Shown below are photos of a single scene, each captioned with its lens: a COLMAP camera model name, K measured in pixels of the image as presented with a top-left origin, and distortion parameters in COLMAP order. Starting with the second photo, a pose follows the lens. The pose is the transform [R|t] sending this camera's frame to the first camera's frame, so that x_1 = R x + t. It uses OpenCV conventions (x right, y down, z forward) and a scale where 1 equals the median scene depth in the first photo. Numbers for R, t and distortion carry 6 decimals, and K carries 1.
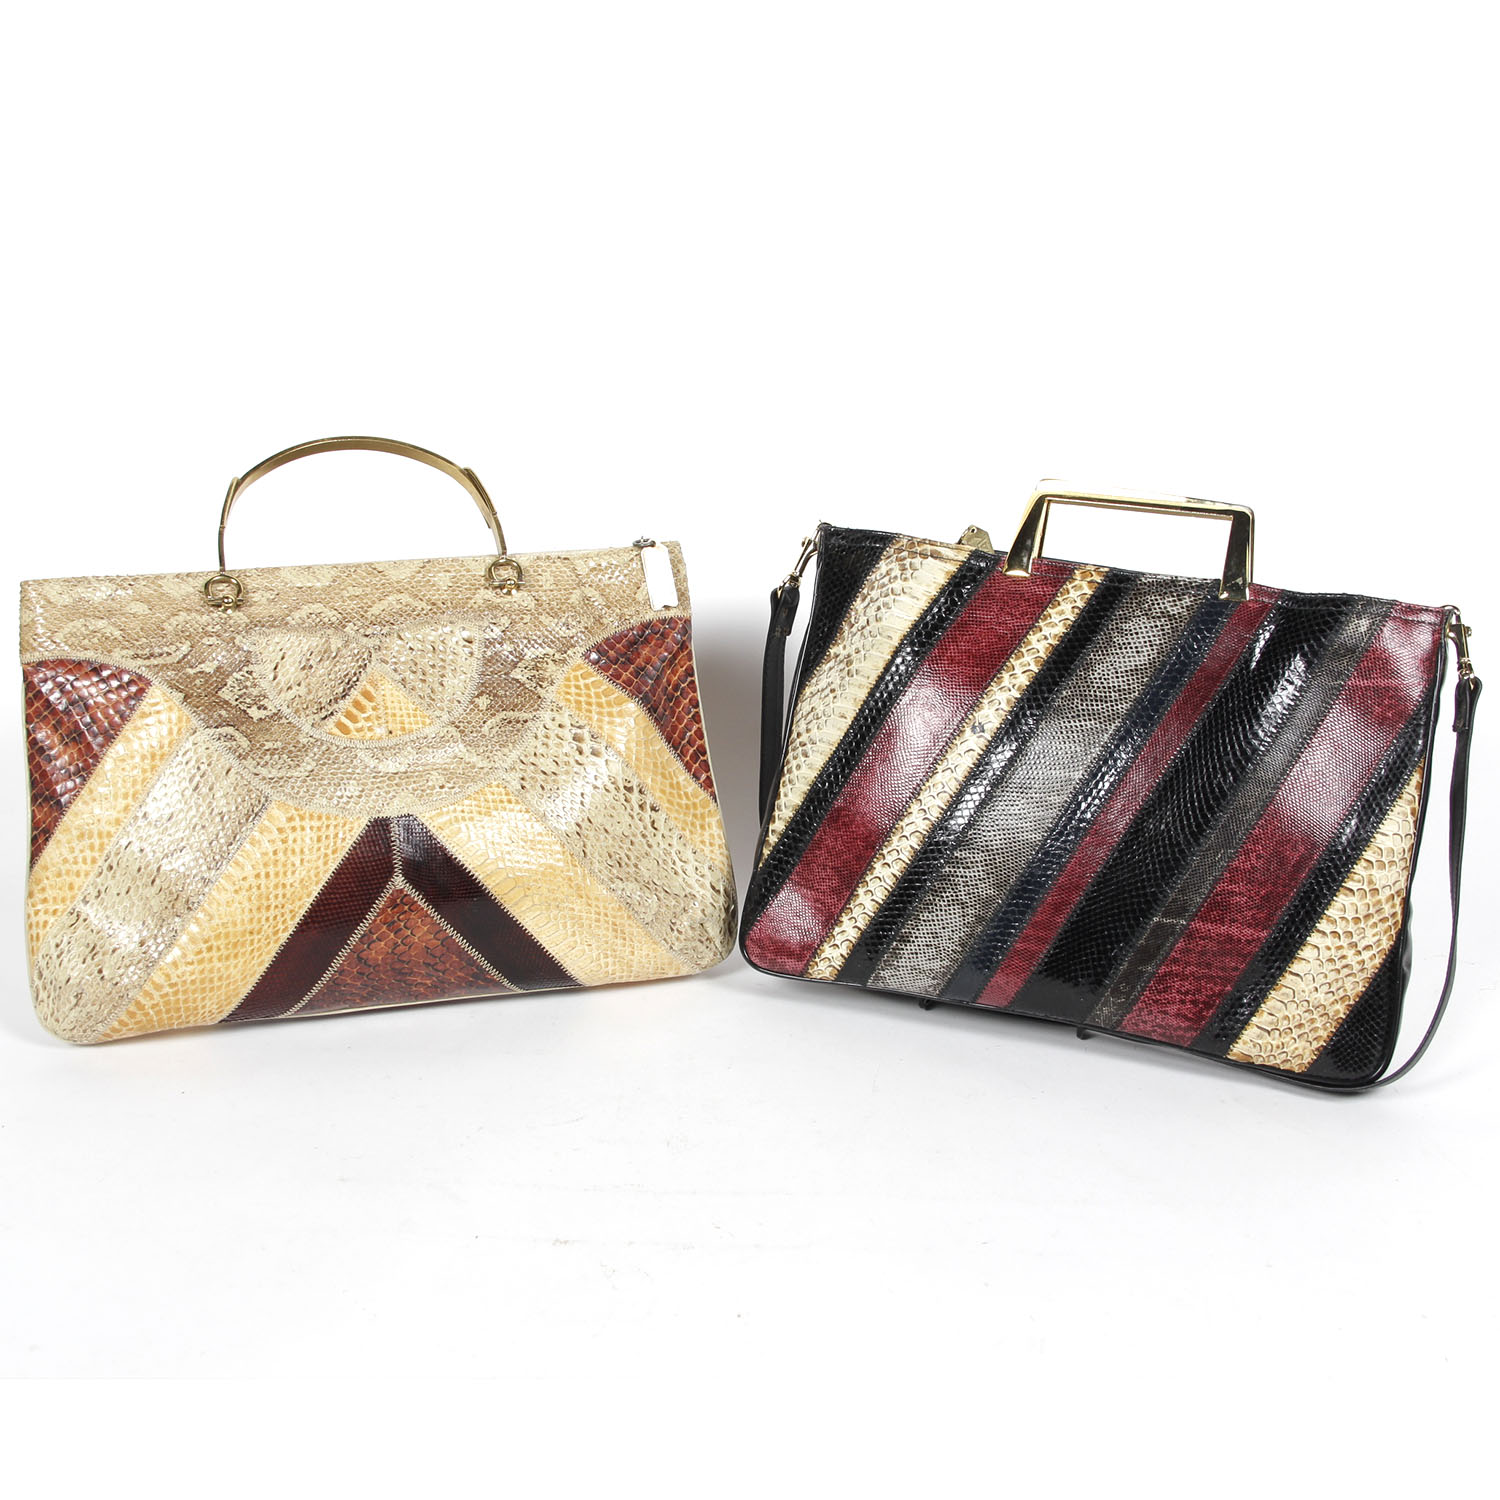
lens RADIAL K [[2477.7, 0, 750.0], [0, 2477.7, 750.0], [0, 0, 1]] dist [-0.035095, 0.105338]
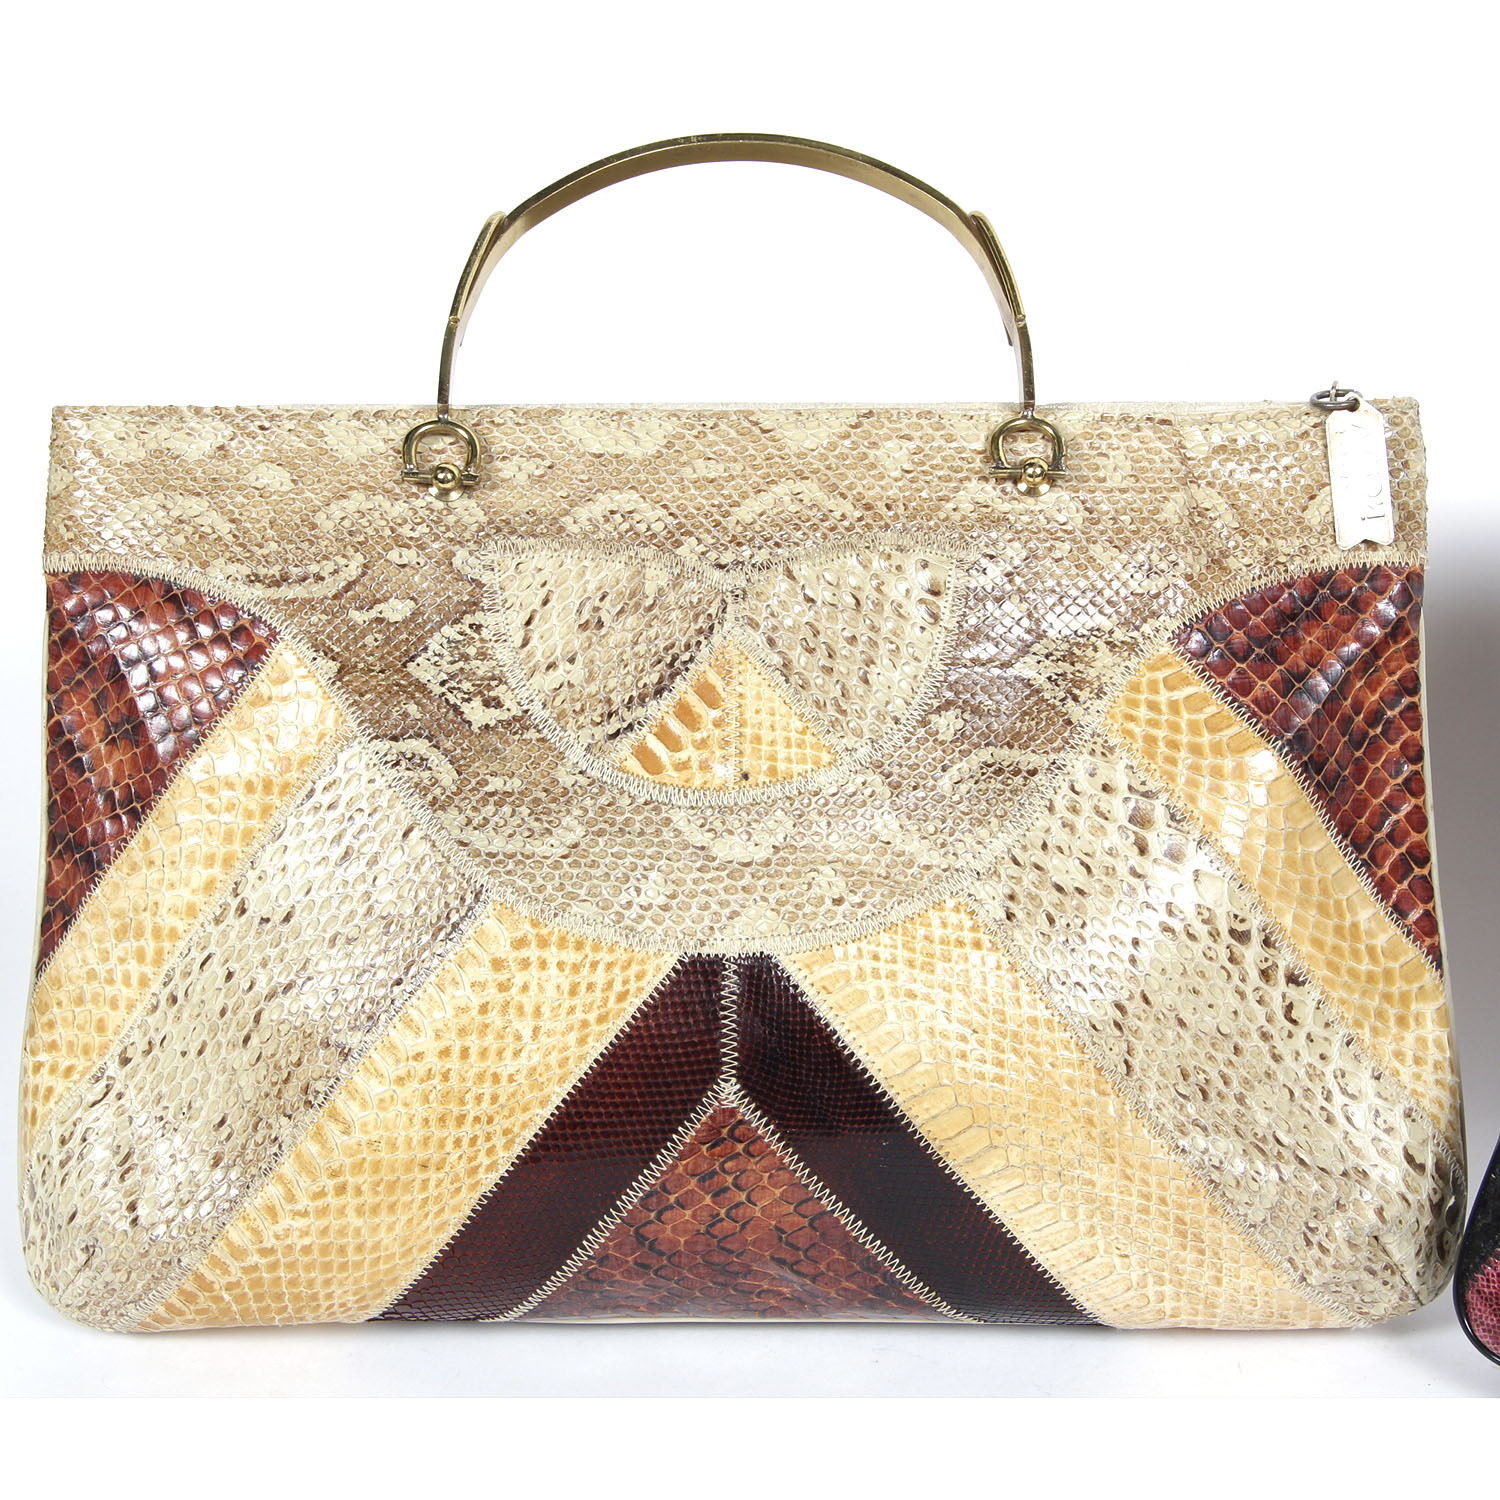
lens RADIAL K [[3426.5, 0, 750.0], [0, 3426.5, 750.0], [0, 0, 1]] dist [0.082913, 0.715420]
pose [[0.953976, 0.102452, -0.281840, 0.043338], [-0.072543, 0.990758, 0.114609, -0.089449], [0.290978, -0.088889, 0.952592, 0.369614]]
